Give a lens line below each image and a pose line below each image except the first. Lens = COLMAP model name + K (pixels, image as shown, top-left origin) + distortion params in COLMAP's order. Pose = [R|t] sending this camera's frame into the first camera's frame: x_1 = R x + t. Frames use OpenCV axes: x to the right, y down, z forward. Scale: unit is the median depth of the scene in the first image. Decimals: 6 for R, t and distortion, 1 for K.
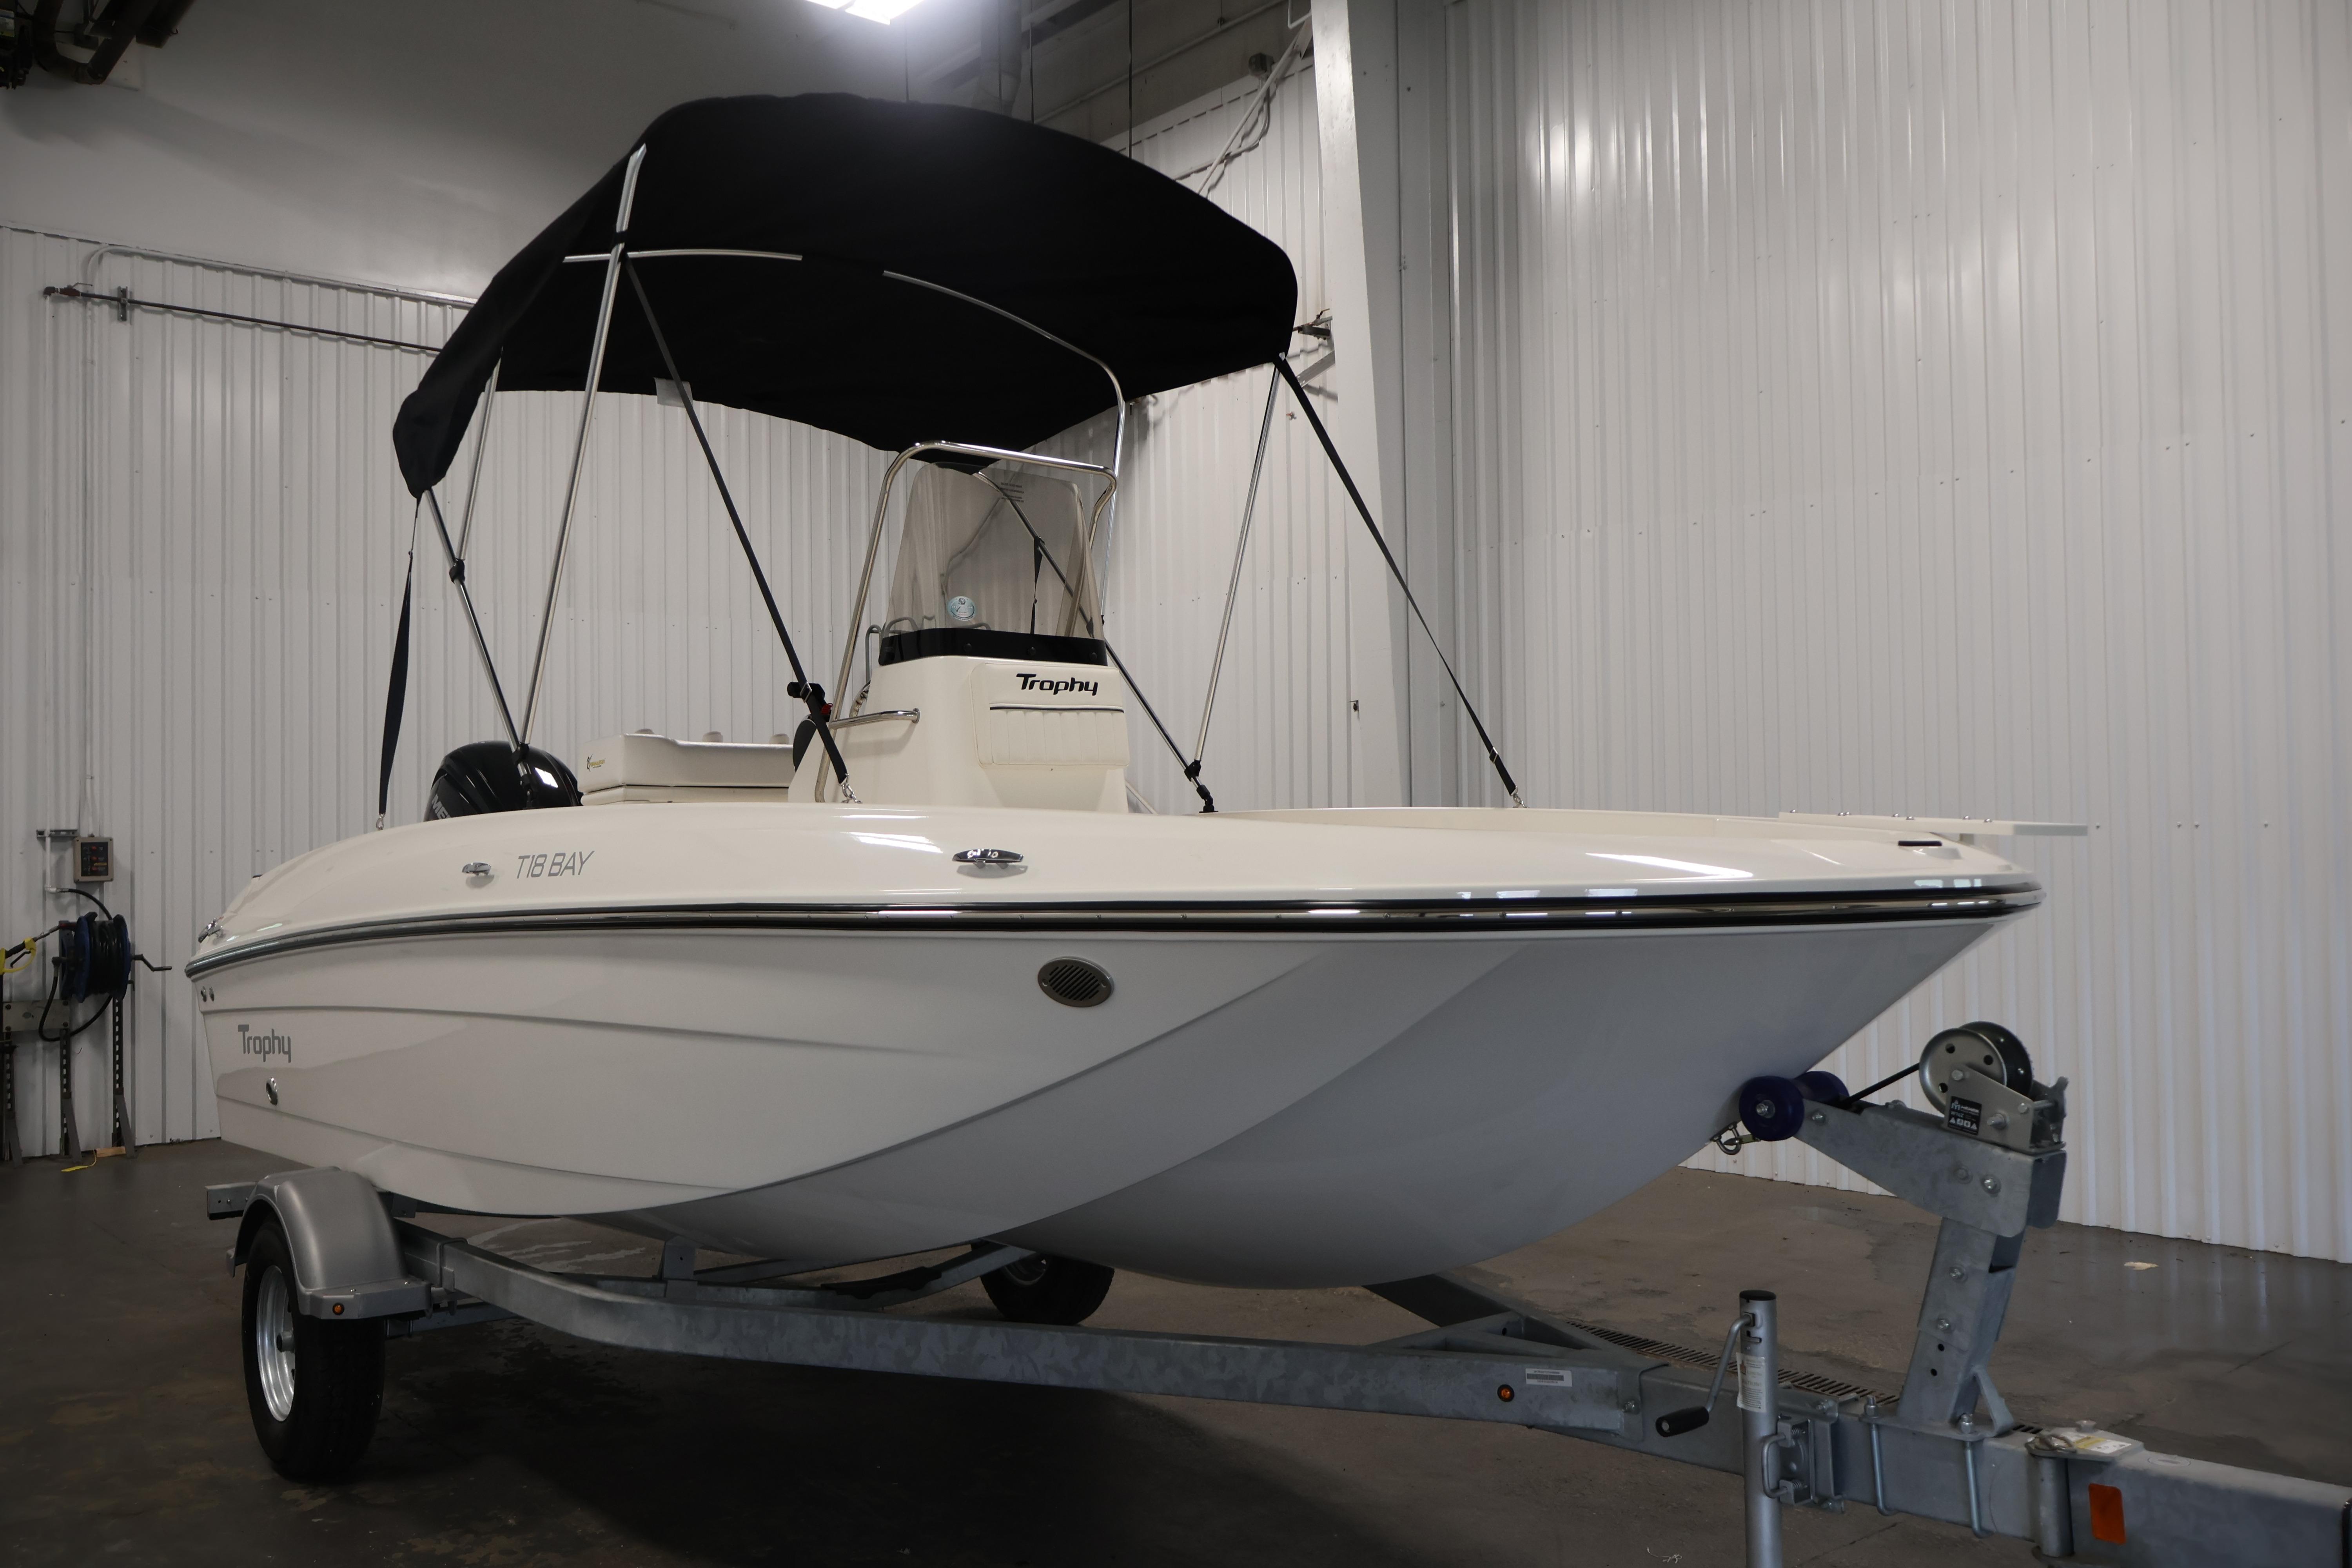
lens RADIAL K [[1963.1, 0, 1175.9], [0, 1963.1, 795.3], [0, 0, 1]] dist [-0.004838, -0.002591]
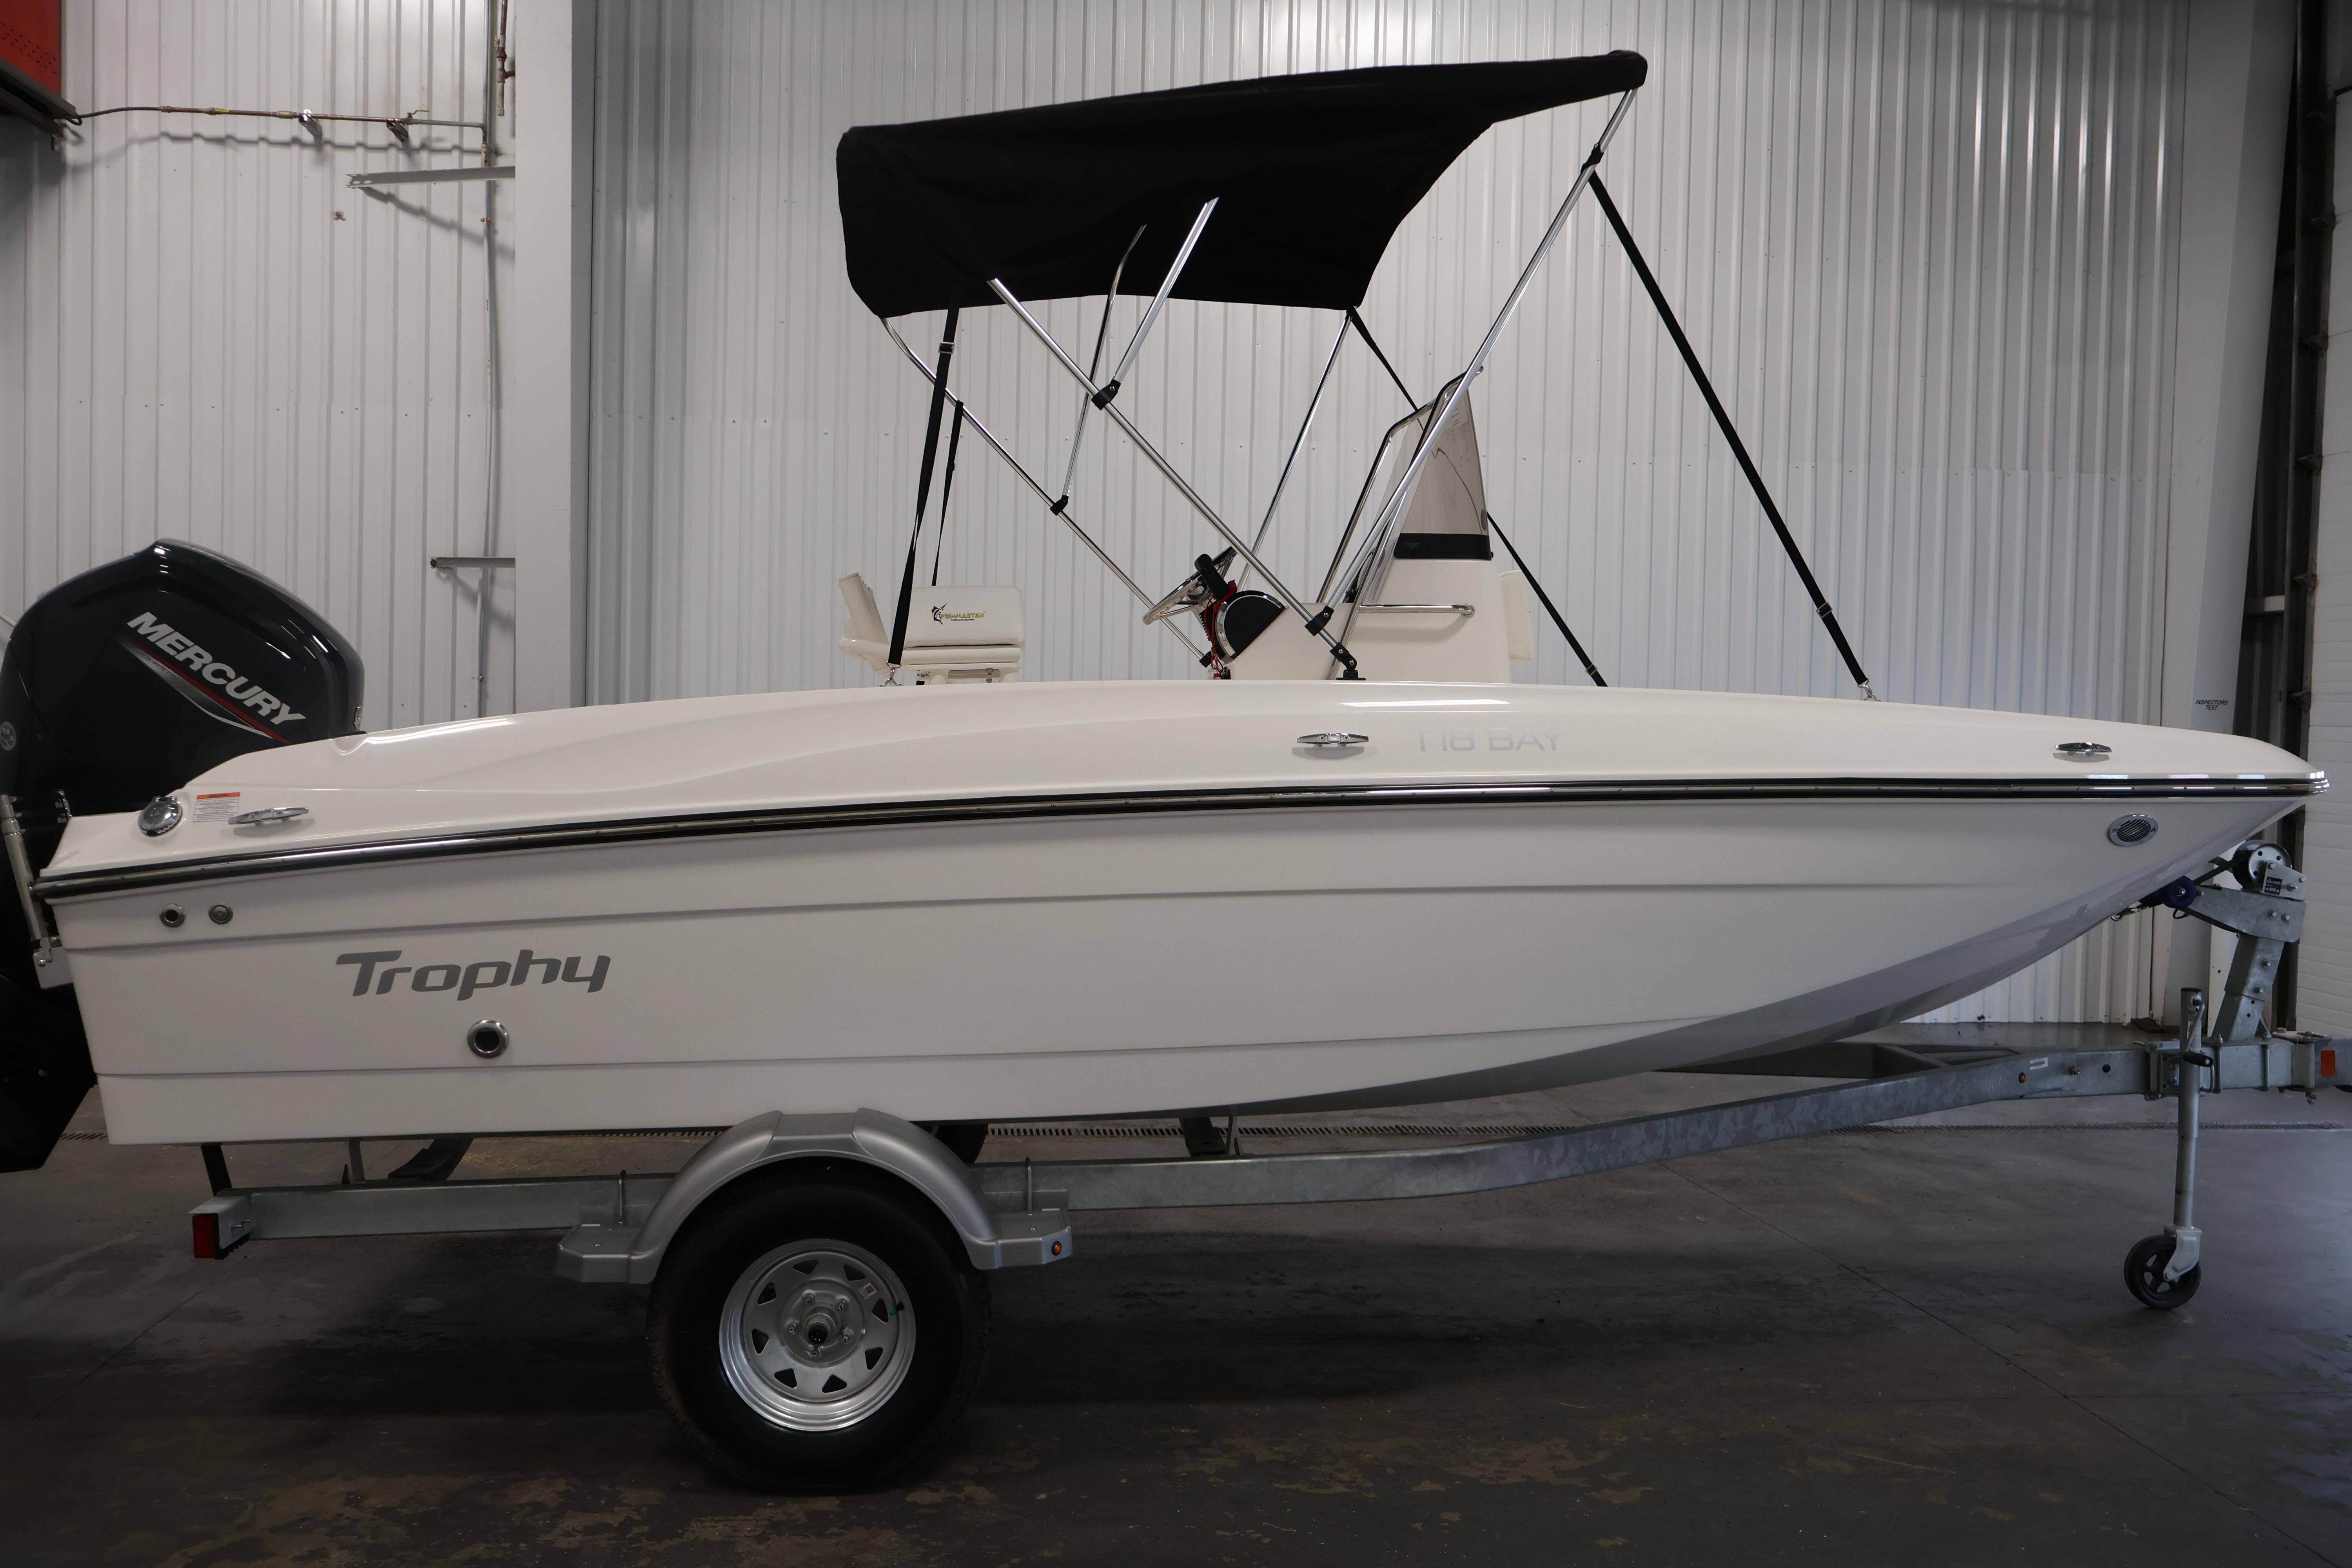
lens RADIAL K [[1944.7, 0, 1196.4], [0, 1944.7, 783.9], [0, 0, 1]] dist [-0.000460, 0.004836]
pose [[0.528352, 0.004111, 0.849016, -1.373471], [-0.051607, 0.998295, 0.027282, 0.042454], [-0.847456, -0.058230, 0.527663, 0.637792]]
